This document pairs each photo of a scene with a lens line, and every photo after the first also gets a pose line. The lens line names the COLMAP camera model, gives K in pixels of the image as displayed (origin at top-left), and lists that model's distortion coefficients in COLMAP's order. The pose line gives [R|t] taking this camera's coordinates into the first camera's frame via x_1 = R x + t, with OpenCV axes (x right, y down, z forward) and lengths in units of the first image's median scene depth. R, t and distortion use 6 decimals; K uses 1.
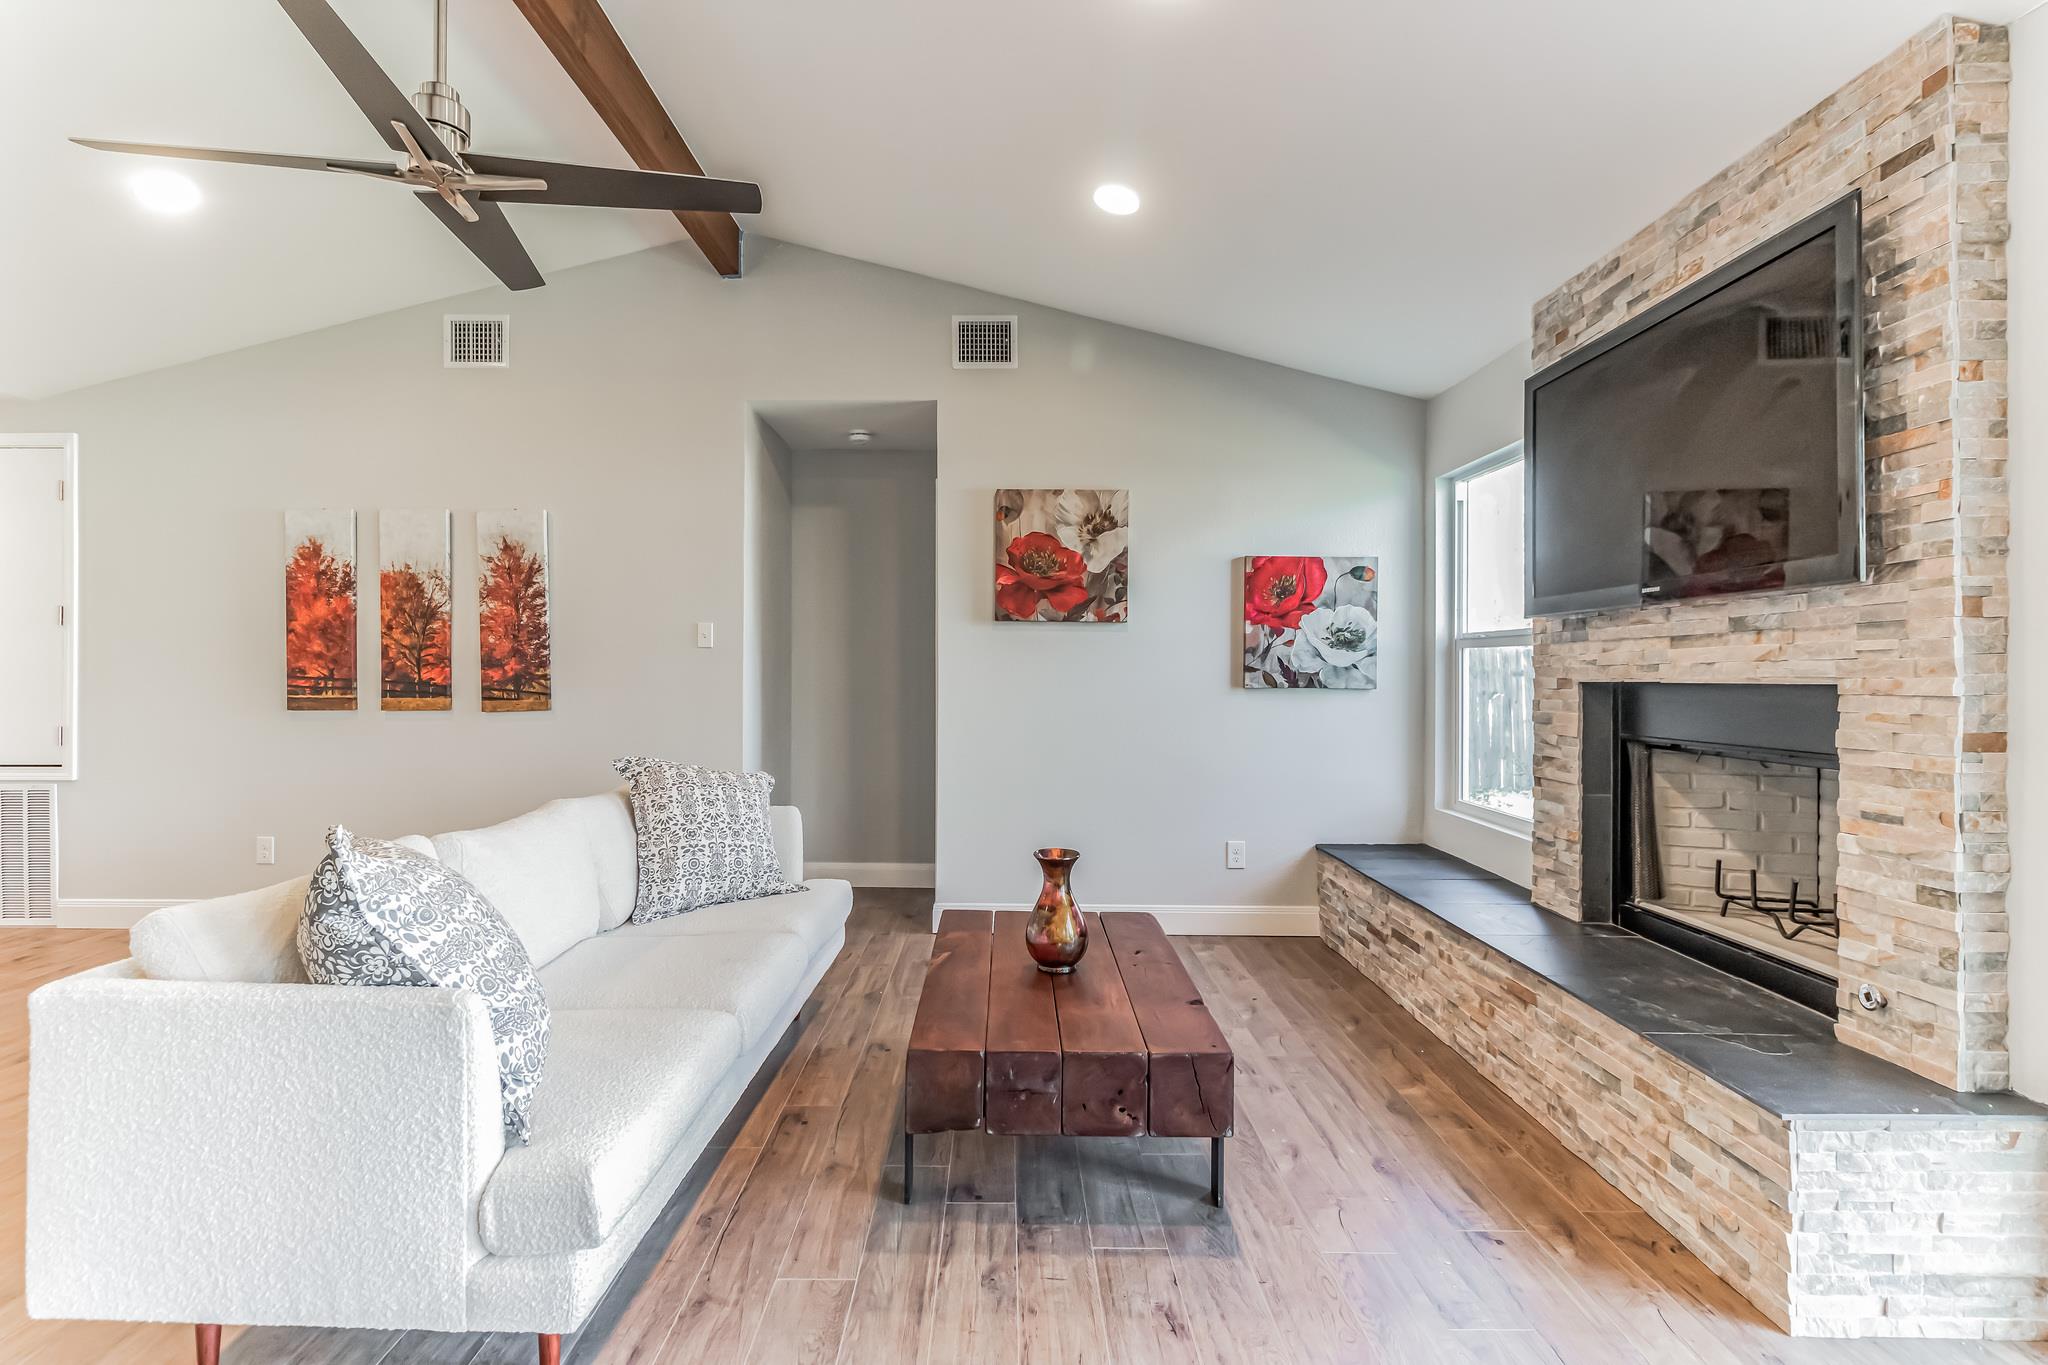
lens RADIAL K [[1000.0, 0, 1019.4], [0, 1000.0, 668.1], [0, 0, 1]] dist [-0.003083, -0.000211]
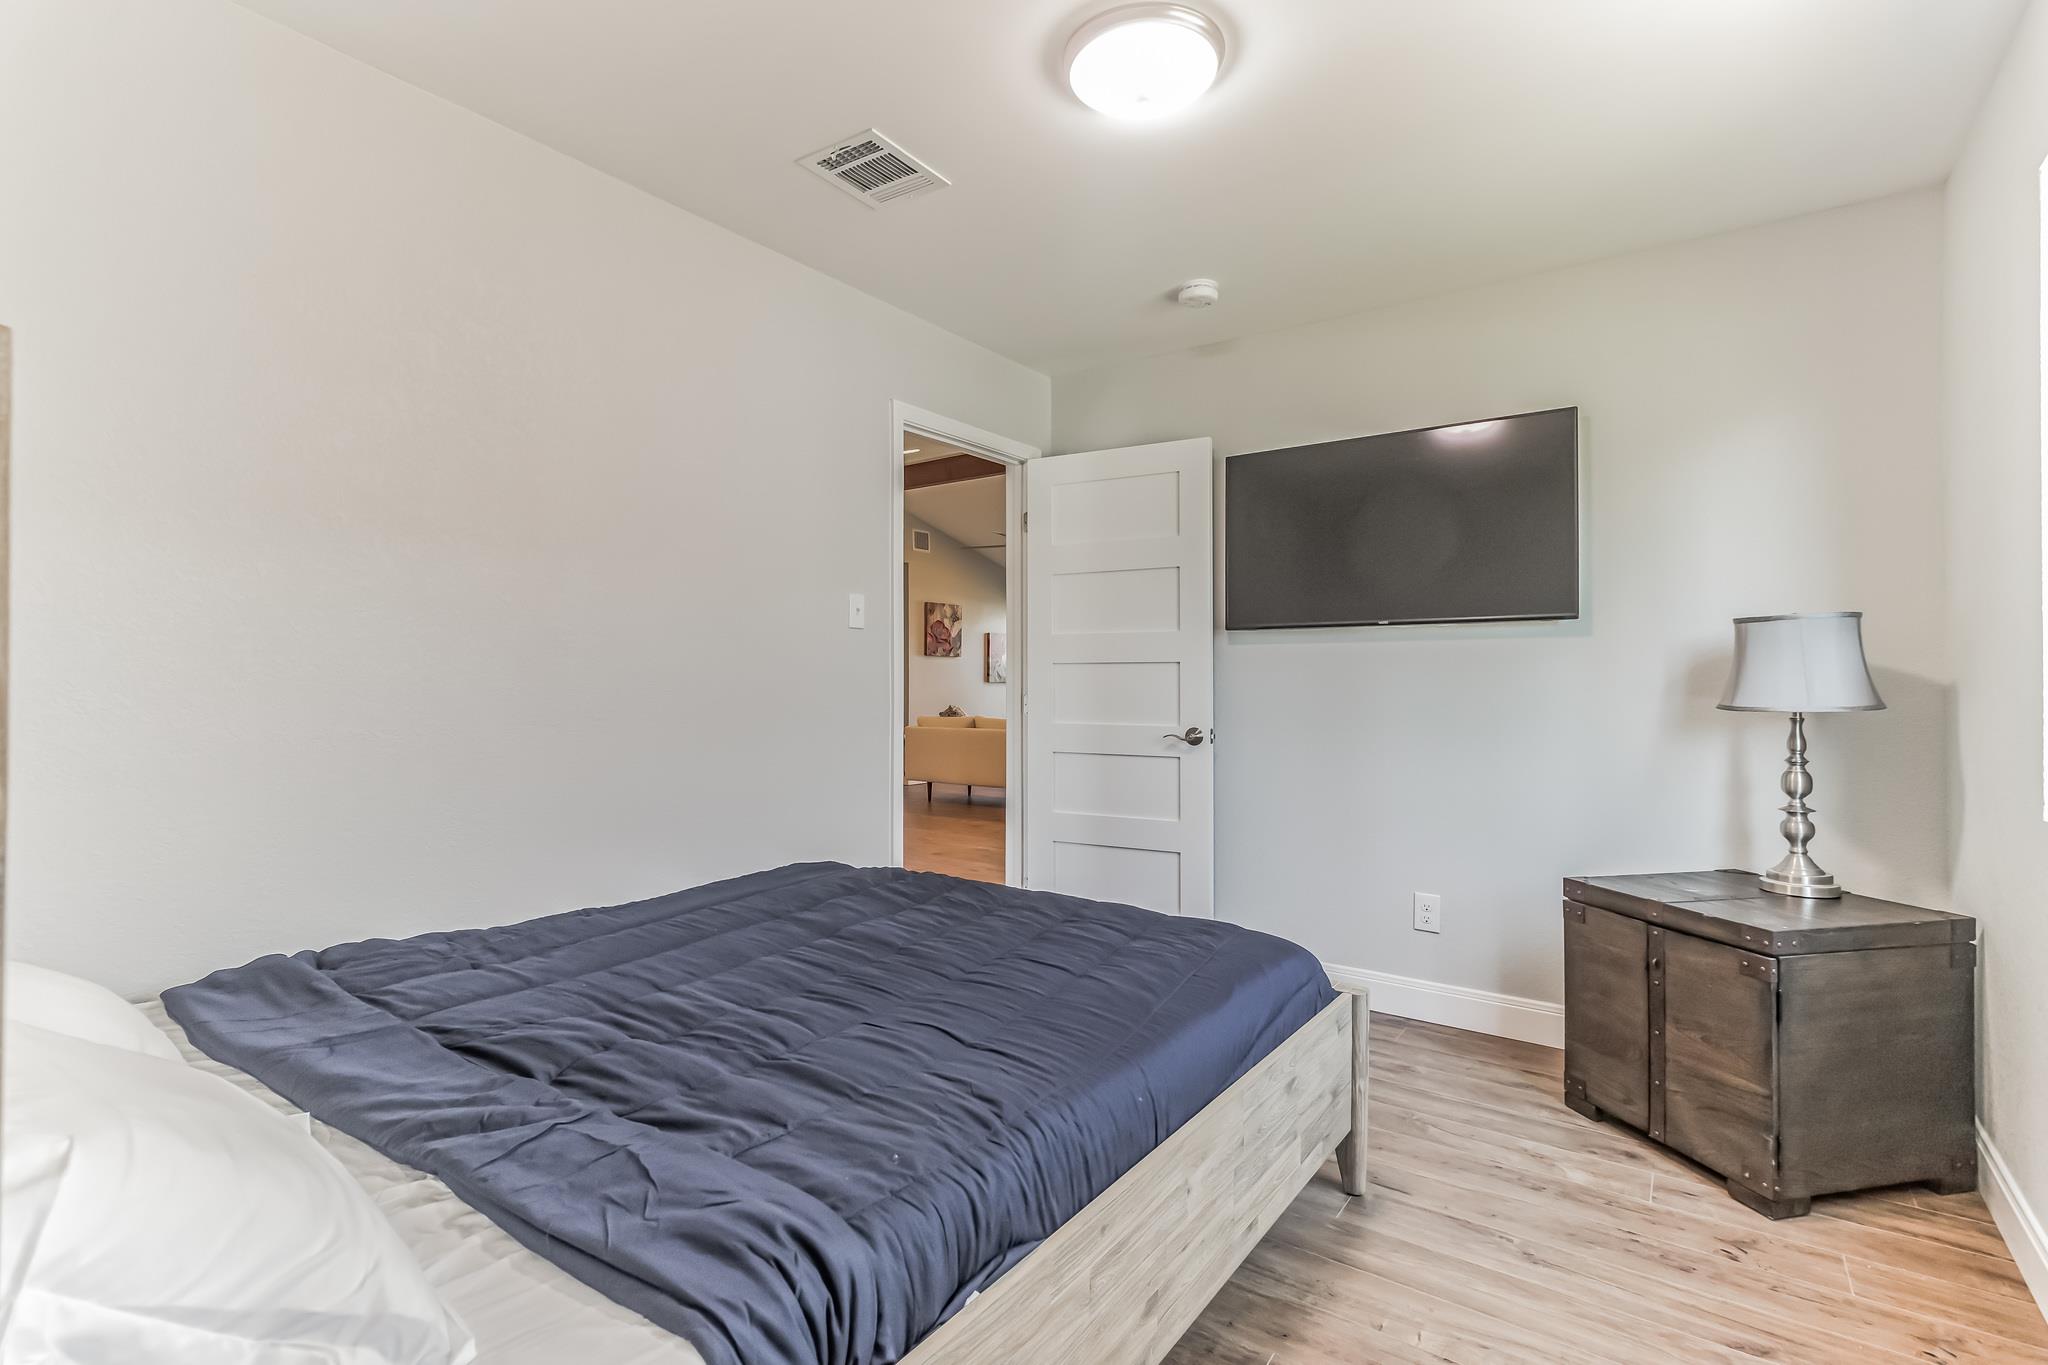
lens RADIAL K [[962.5, 0, 1028.7], [0, 962.5, 678.8], [0, 0, 1]] dist [0.009332, 0.001143]
pose [[0.580330, -0.002842, 0.814377, -1.830434], [0.000339, 0.999995, 0.003248, 0.004091], [-0.814382, -0.001609, 0.580328, -0.597425]]
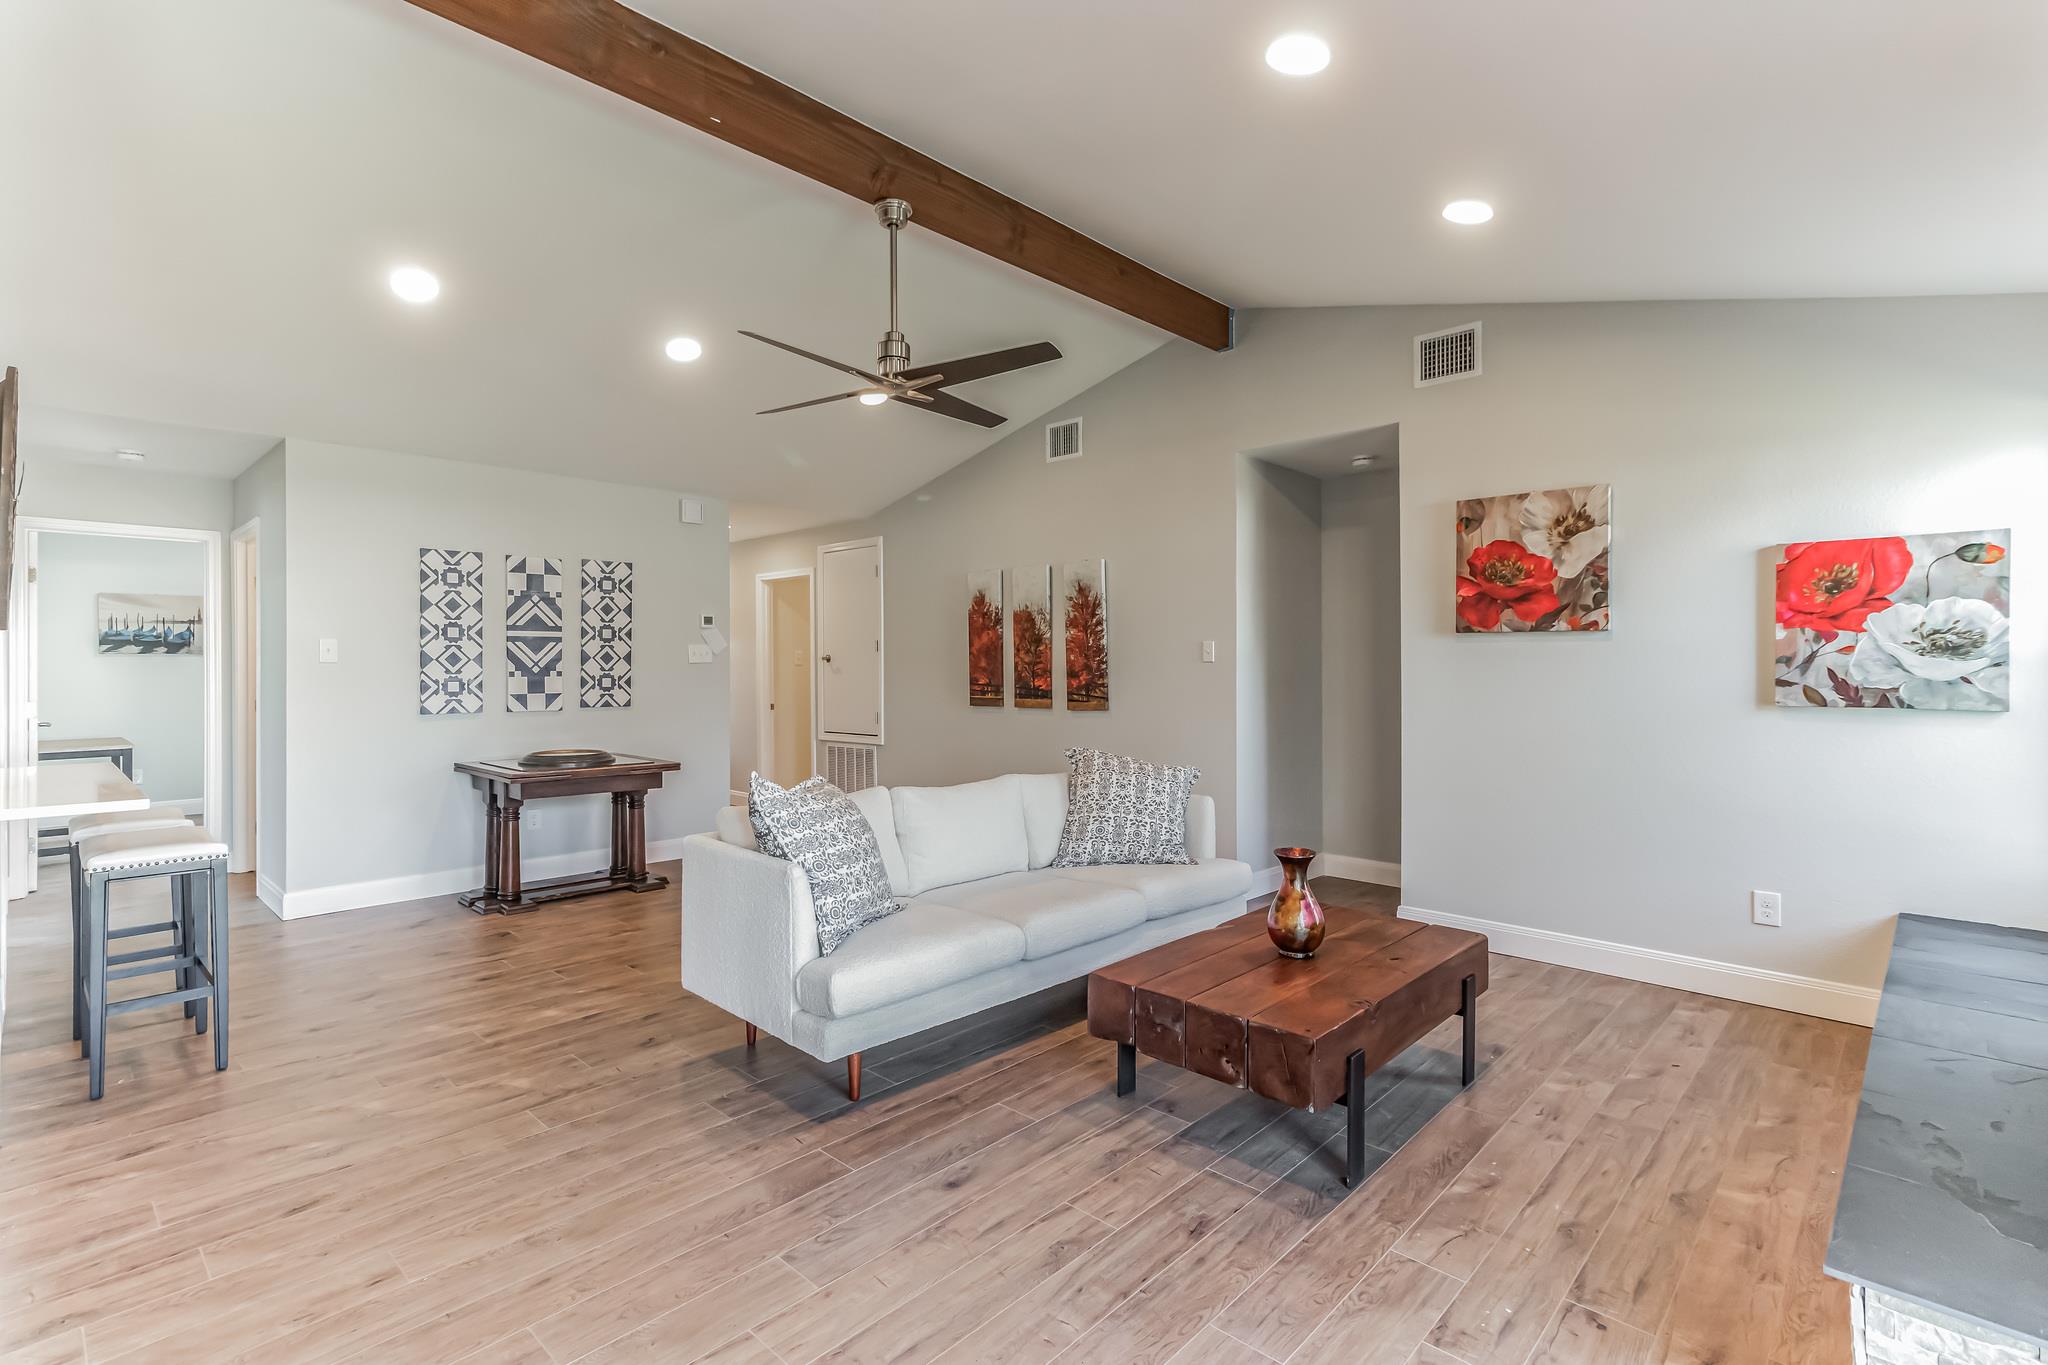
lens RADIAL K [[962.5, 0, 1005.5], [0, 962.5, 668.6], [0, 0, 1]] dist [0.009332, 0.001143]
pose [[0.717078, -0.003779, -0.696983, 0.325662], [0.005678, 0.999984, 0.000420, -0.014439], [0.696970, -0.004259, 0.717087, -0.006800]]
